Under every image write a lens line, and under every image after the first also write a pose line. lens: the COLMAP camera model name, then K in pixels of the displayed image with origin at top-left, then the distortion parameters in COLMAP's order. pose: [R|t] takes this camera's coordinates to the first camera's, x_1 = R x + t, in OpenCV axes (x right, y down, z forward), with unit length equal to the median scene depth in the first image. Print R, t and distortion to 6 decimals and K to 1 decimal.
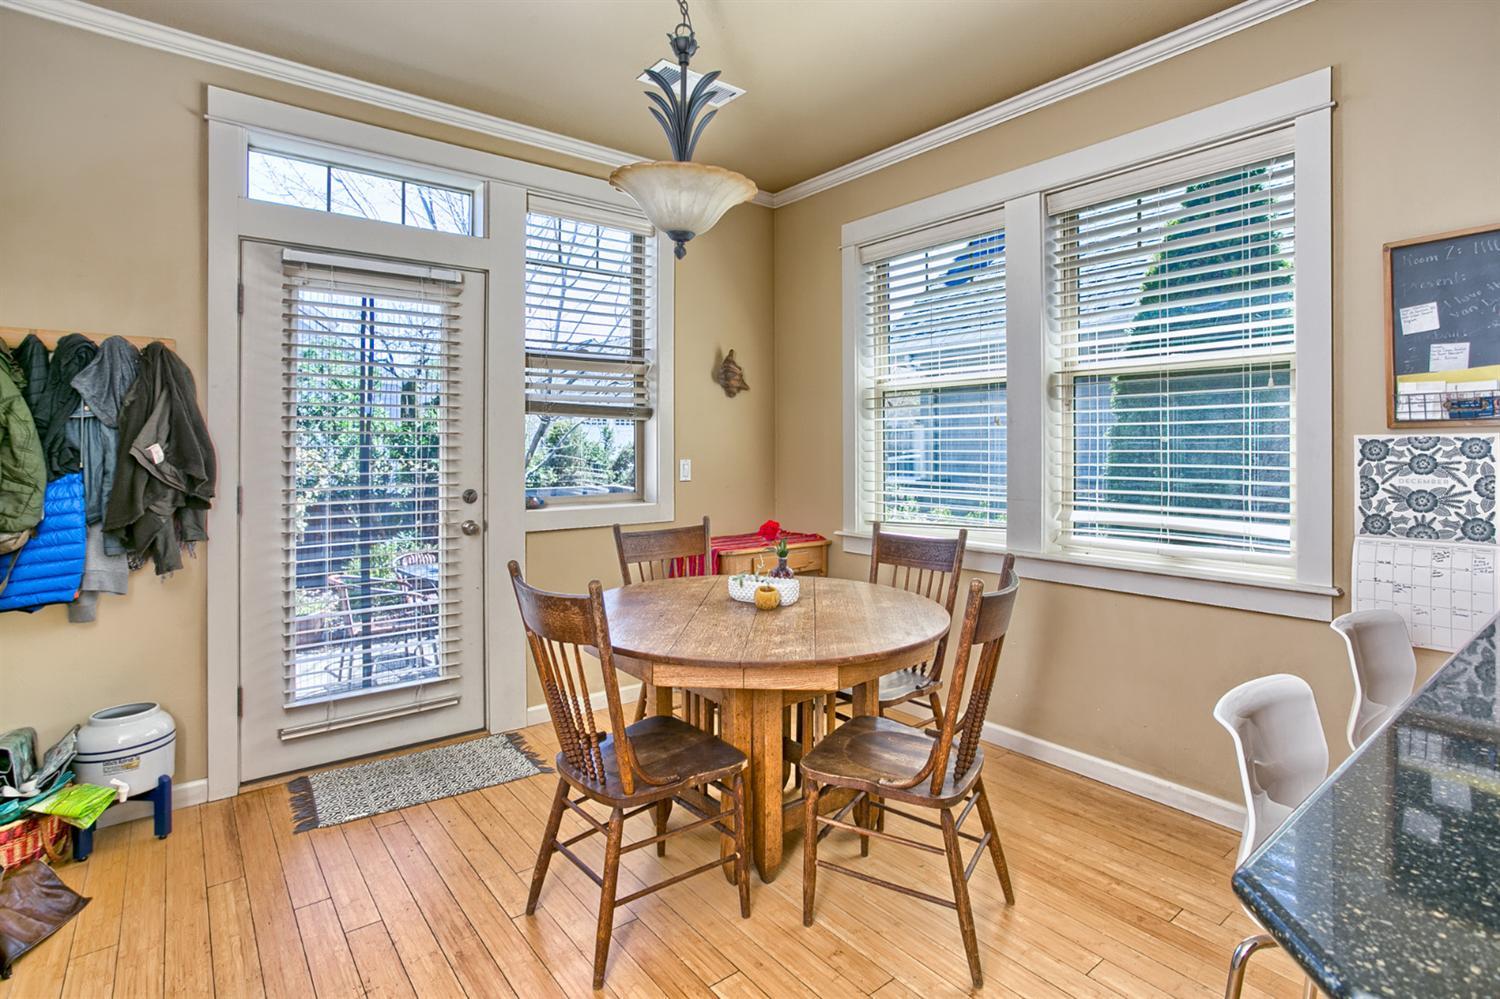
lens RADIAL K [[739.2, 0, 758.1], [0, 739.2, 442.9], [0, 0, 1]] dist [-0.043683, 0.028520]
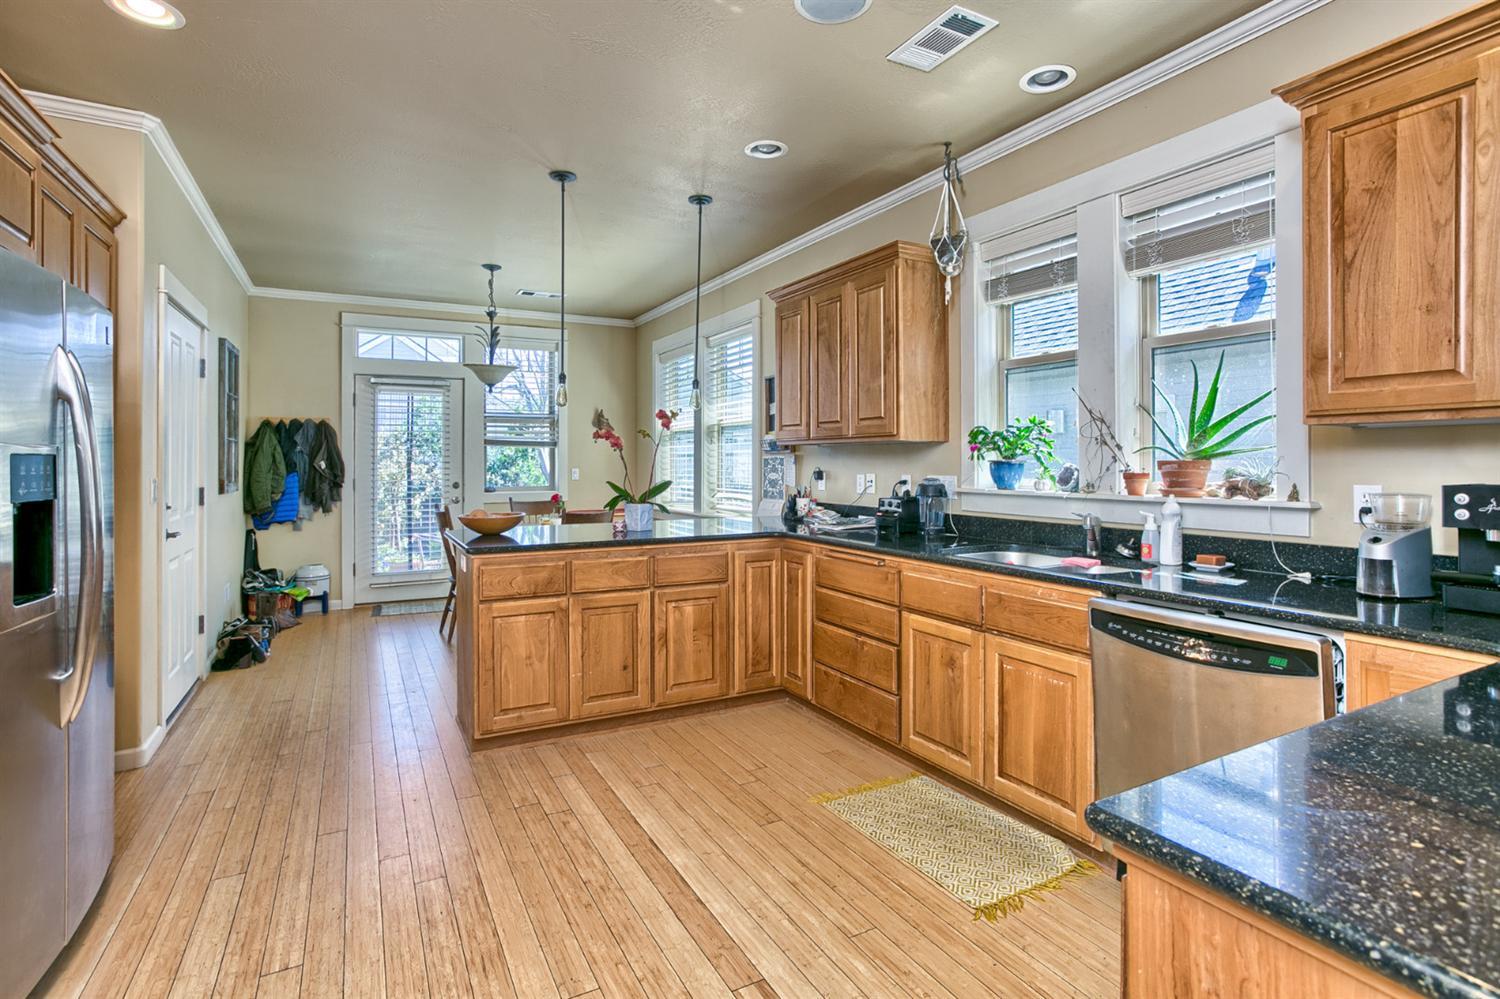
lens RADIAL K [[740.0, 0, 745.7], [0, 740.0, 459.2], [0, 0, 1]] dist [-0.002634, -0.000111]
pose [[0.979091, -0.002733, -0.203405, 1.103133], [0.002960, 0.999995, 0.000810, -0.002865], [0.203402, -0.001395, 0.979094, -1.182864]]
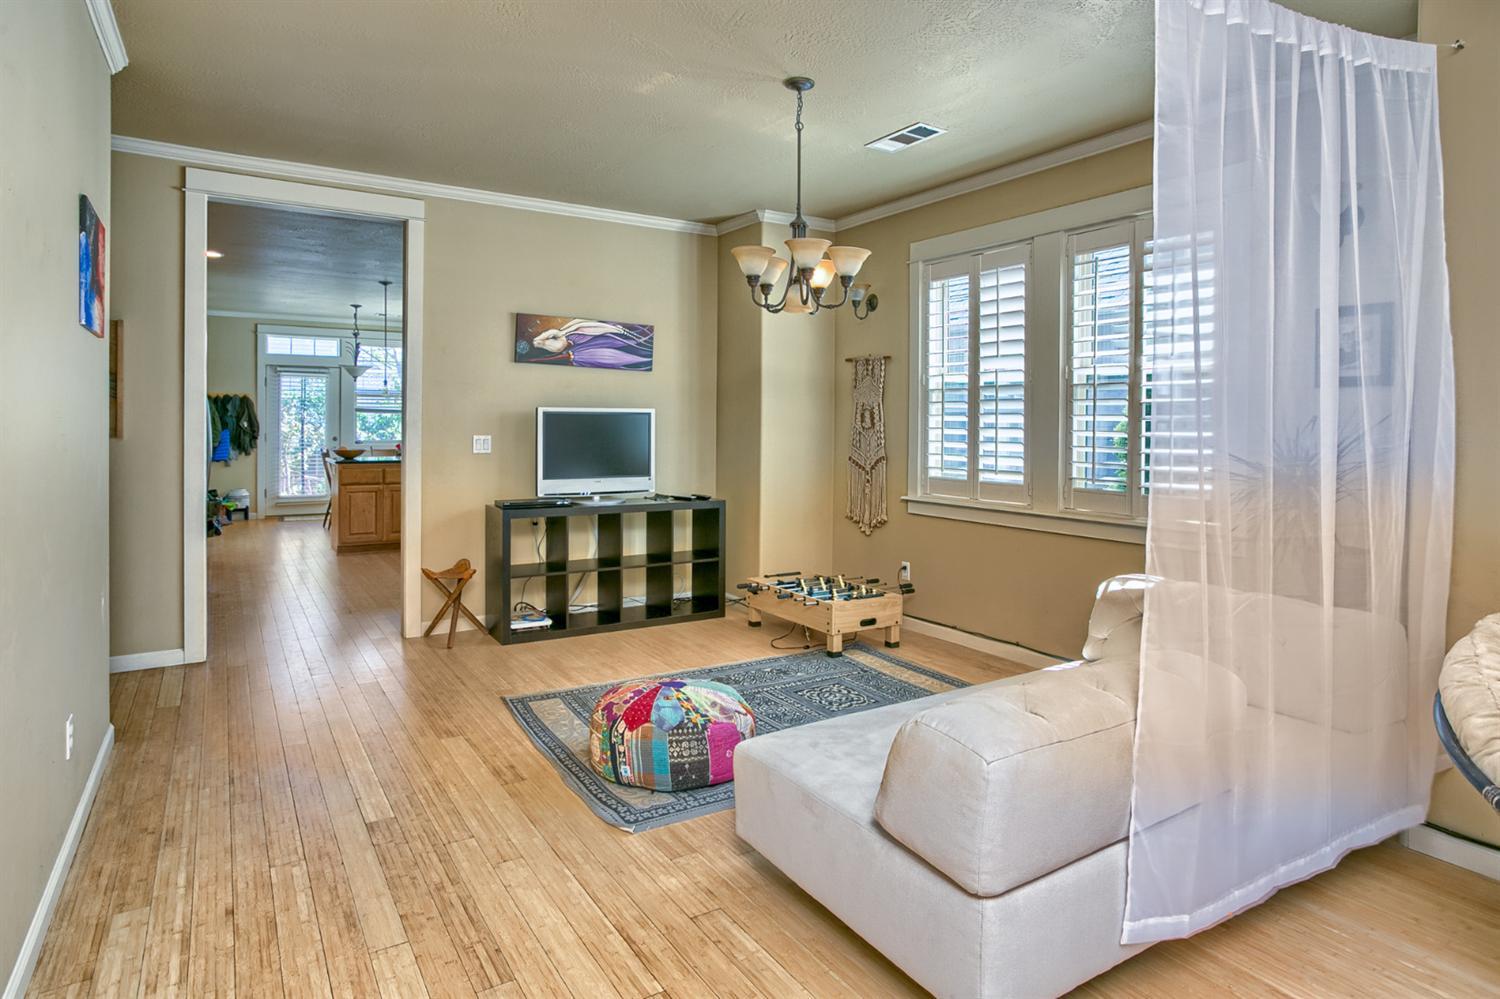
lens RADIAL K [[842.5, 0, 745.5], [0, 842.5, 434.4], [0, 0, 1]] dist [-0.003899, 0.000255]
pose [[0.991007, 0.008262, -0.133553, 2.364922], [-0.006557, 0.999891, 0.013203, -0.008012], [0.133647, -0.012208, 0.990954, -3.023010]]
